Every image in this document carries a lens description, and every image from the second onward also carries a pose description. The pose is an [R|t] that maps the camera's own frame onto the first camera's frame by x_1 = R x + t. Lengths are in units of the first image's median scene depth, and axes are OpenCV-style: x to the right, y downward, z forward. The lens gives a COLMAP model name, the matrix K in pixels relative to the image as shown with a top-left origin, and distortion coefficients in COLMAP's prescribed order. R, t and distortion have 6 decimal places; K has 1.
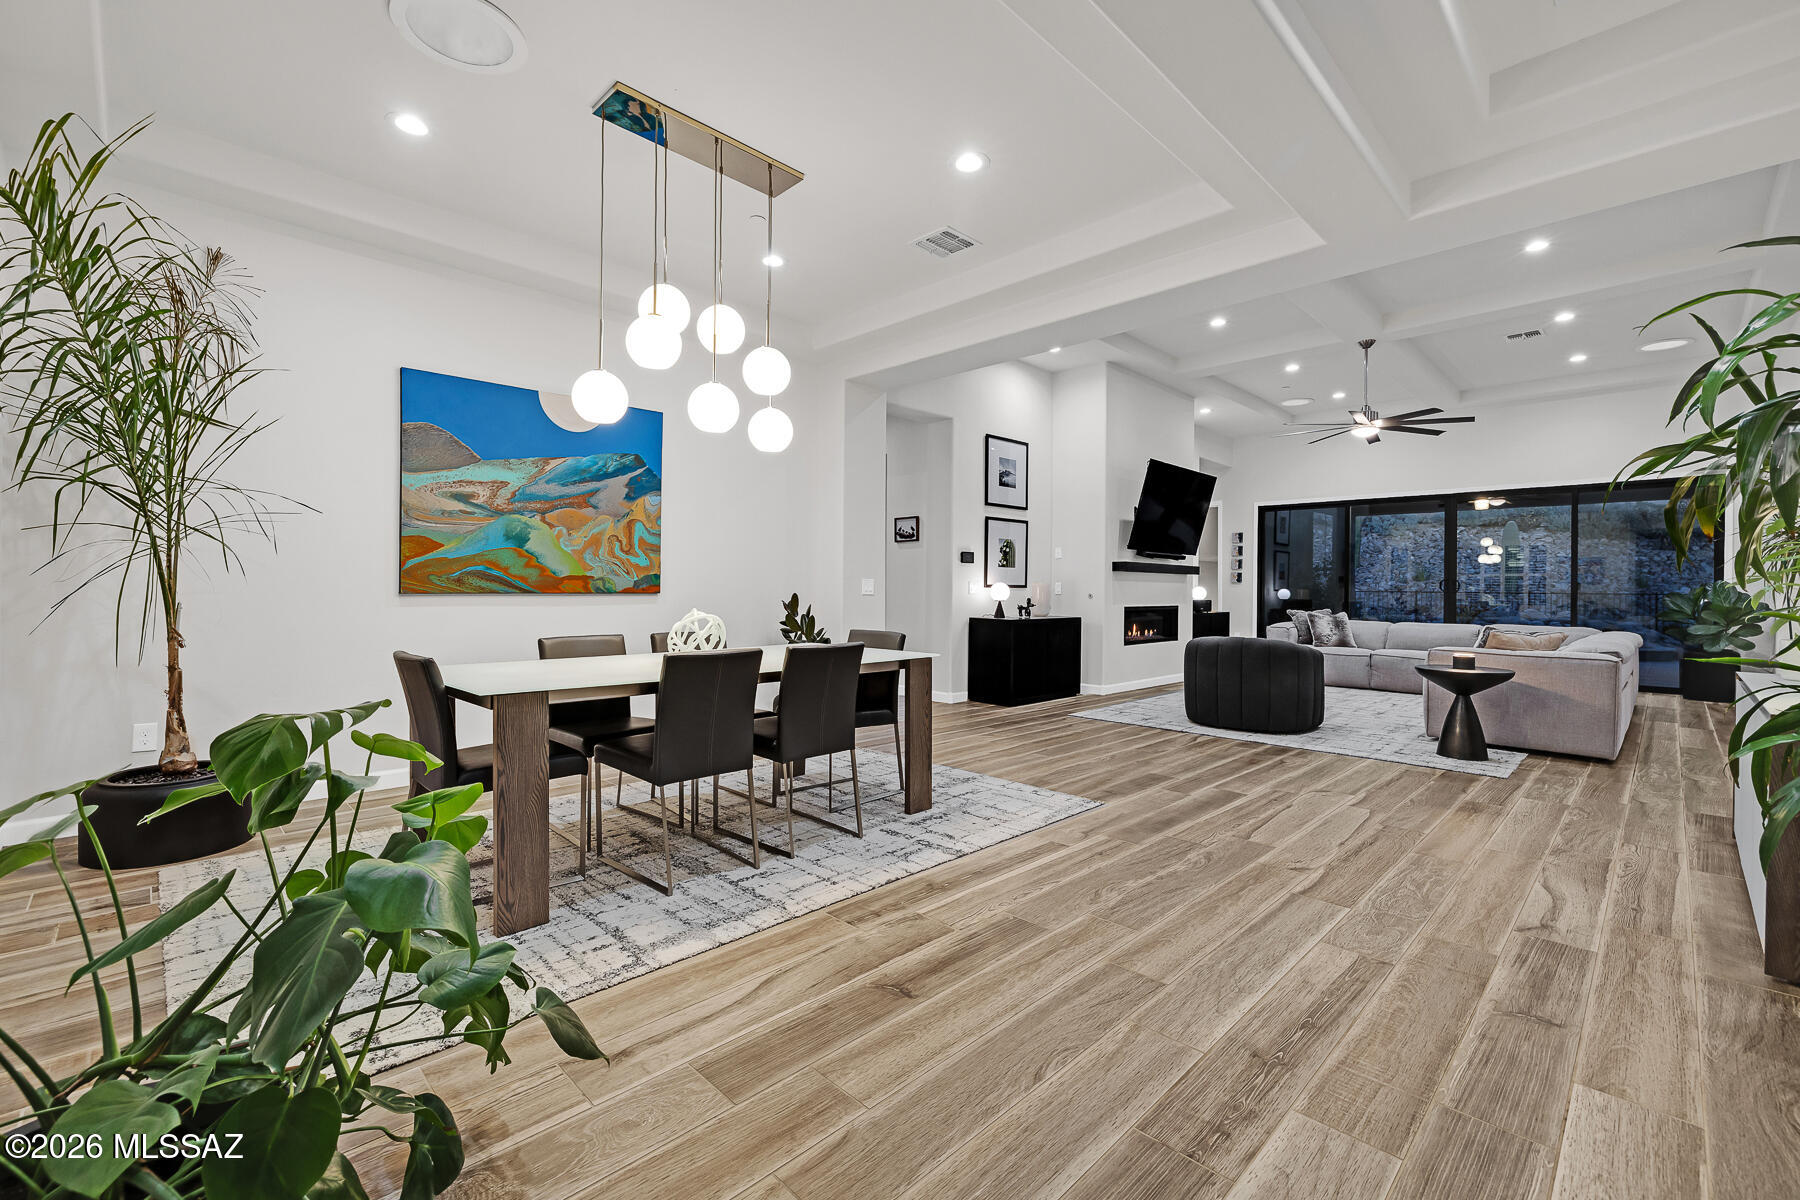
lens RADIAL K [[766.2, 0, 889.8], [0, 766.2, 593.6], [0, 0, 1]] dist [0.004297, 0.000042]
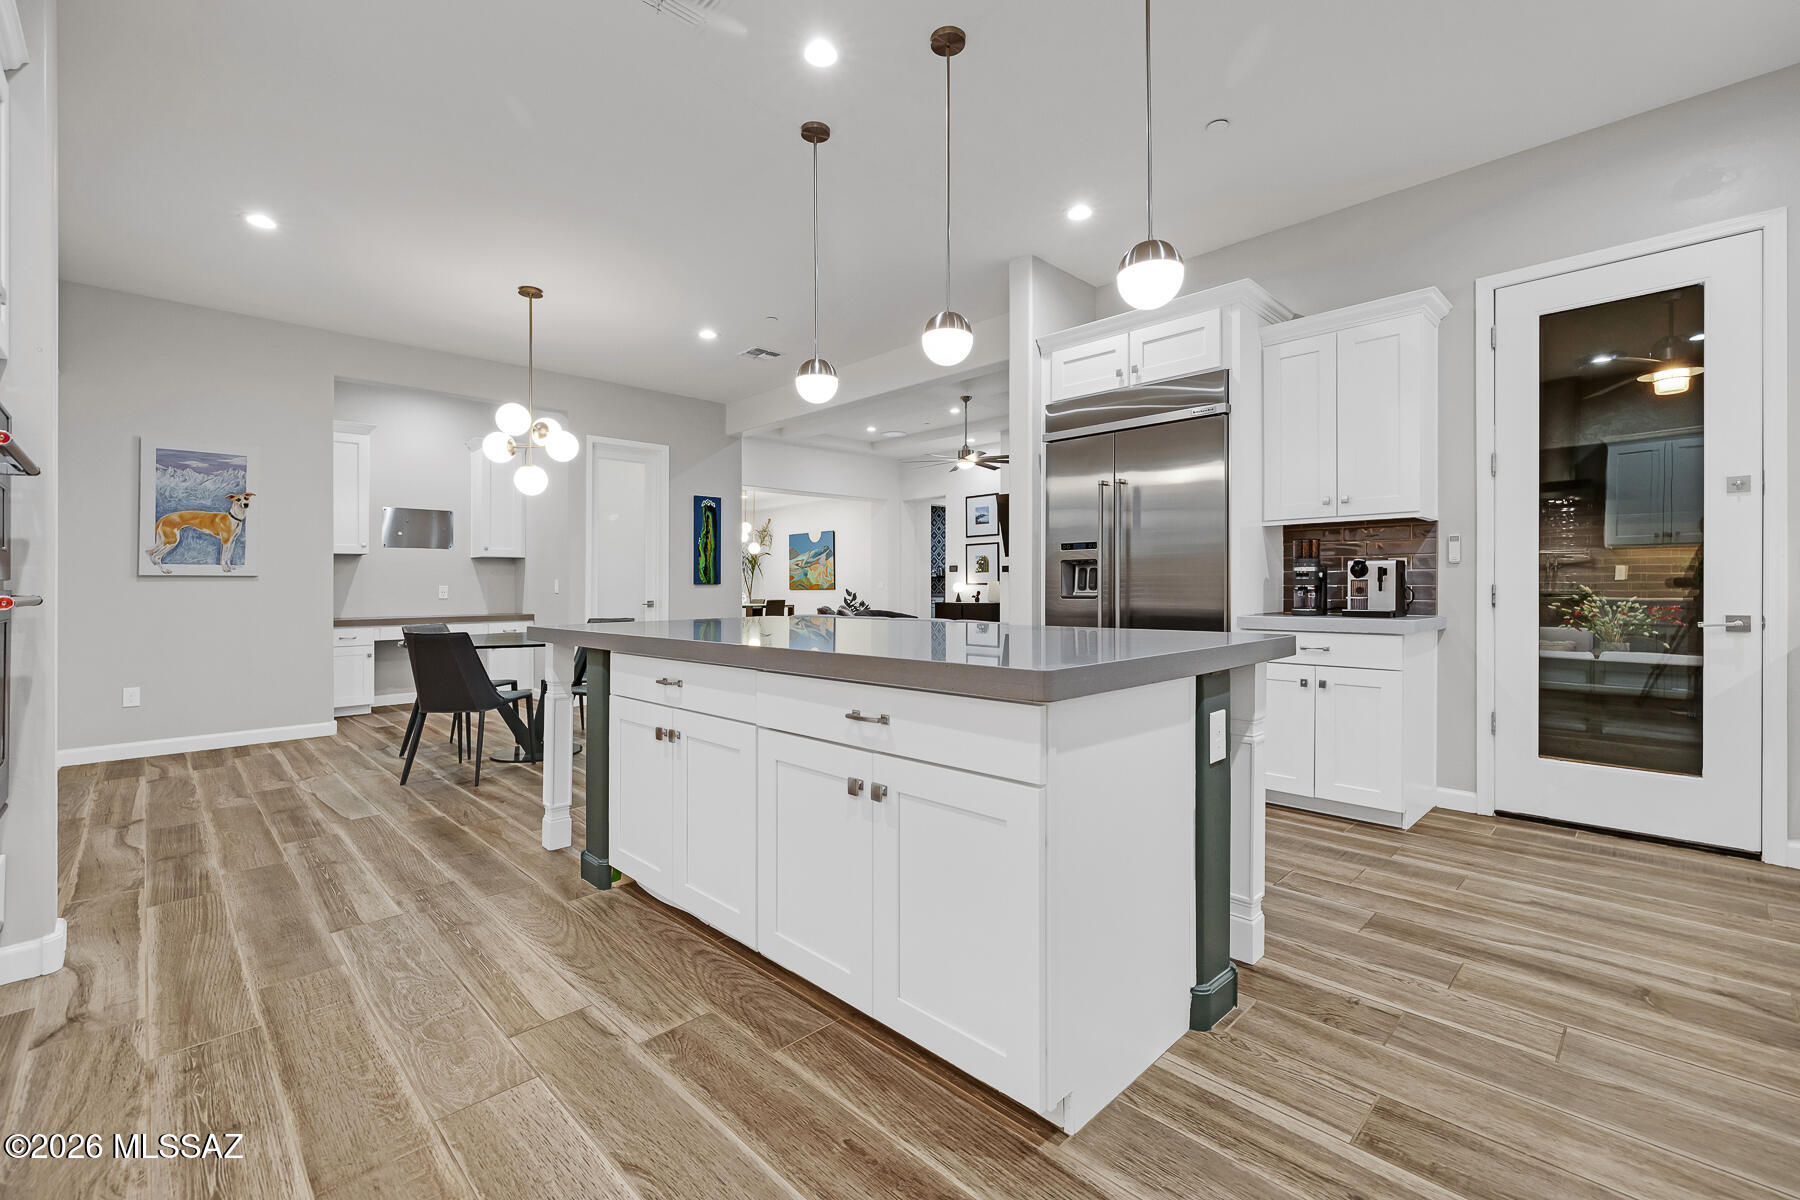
lens RADIAL K [[766.2, 0, 873.0], [0, 766.2, 575.4], [0, 0, 1]] dist [0.004297, 0.000042]
pose [[-0.031527, -0.026259, -0.999158, 2.767127], [-0.002286, 0.999654, -0.026200, 0.023822], [0.999500, 0.001458, -0.031577, 1.258665]]
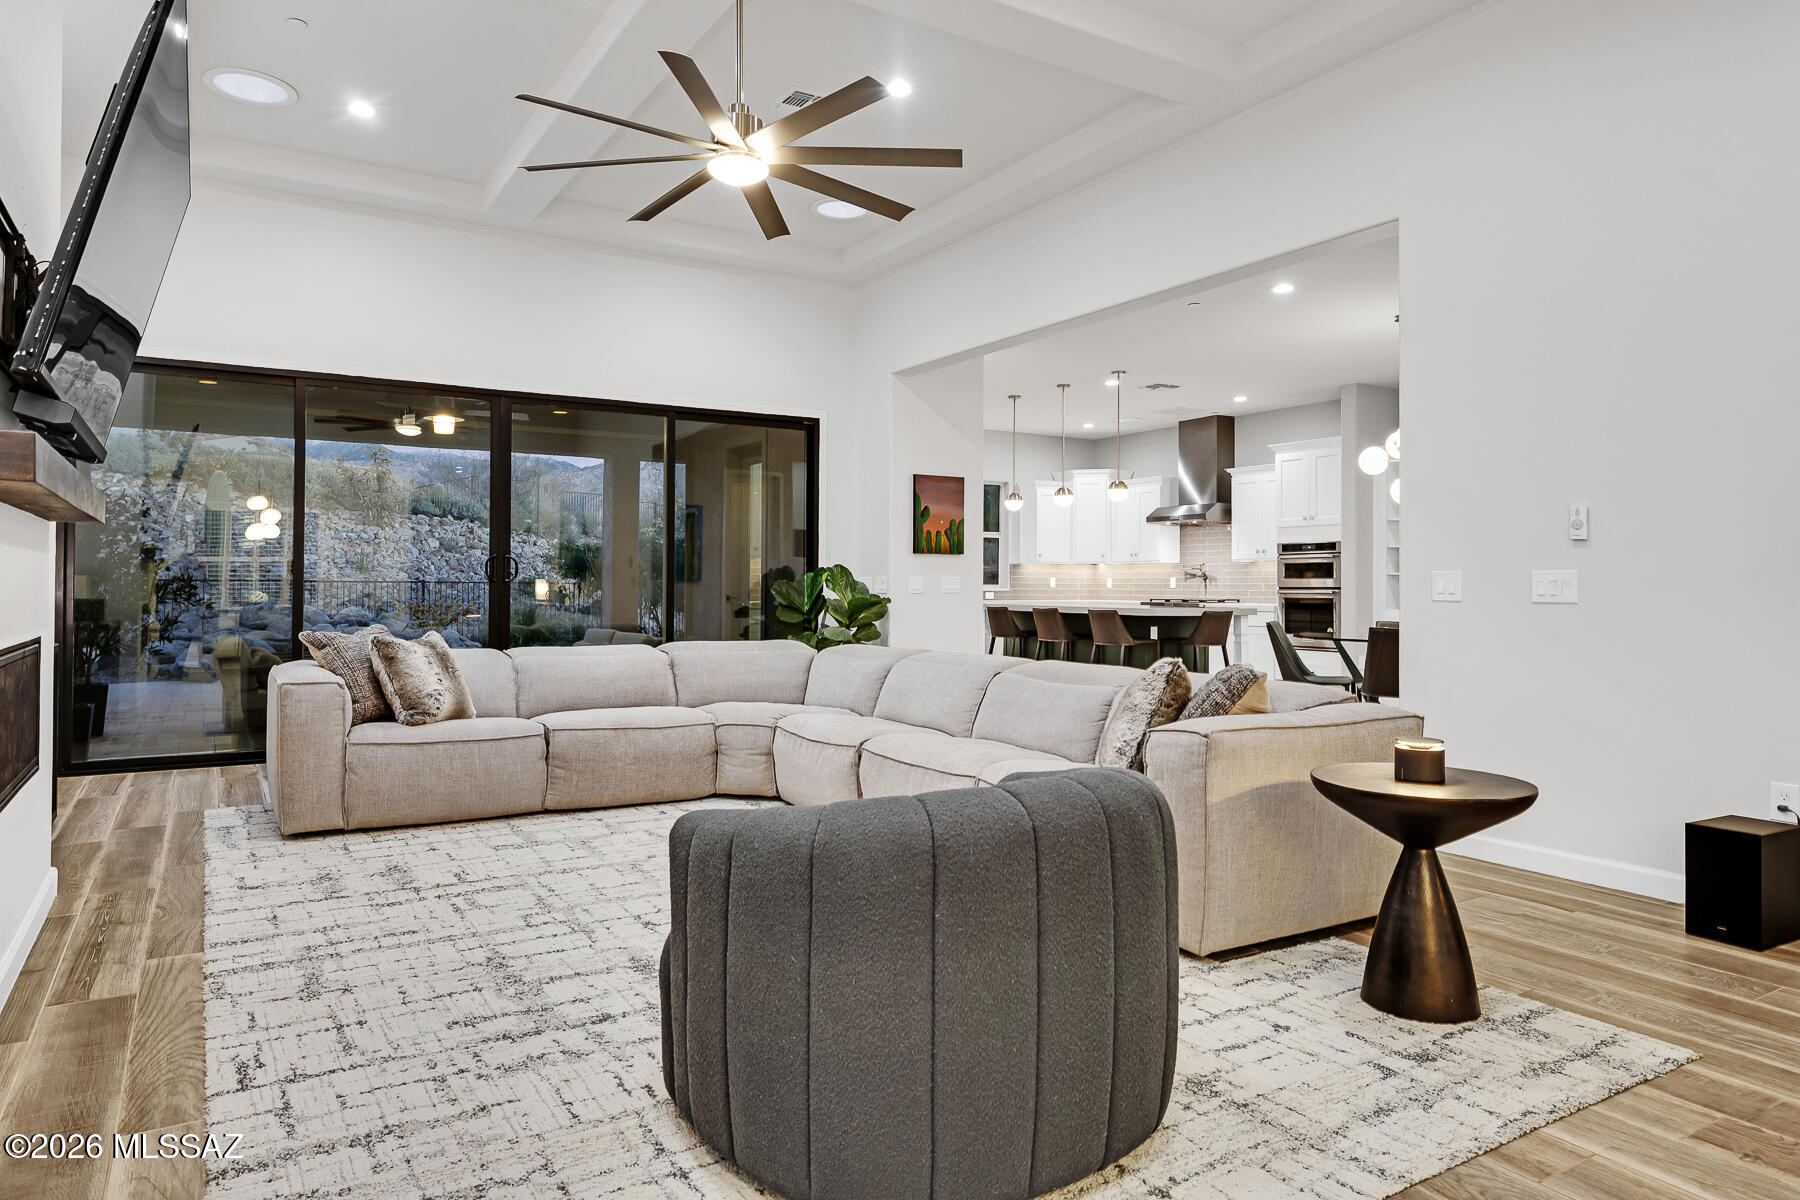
lens RADIAL K [[1103.9, 0, 885.5], [0, 1103.9, 578.4], [0, 0, 1]] dist [-0.006383, 0.004282]
pose [[0.230816, -0.002680, 0.972994, 0.136087], [0.005397, 0.999984, 0.001474, -0.007185], [-0.972982, 0.004911, 0.230827, 1.138277]]
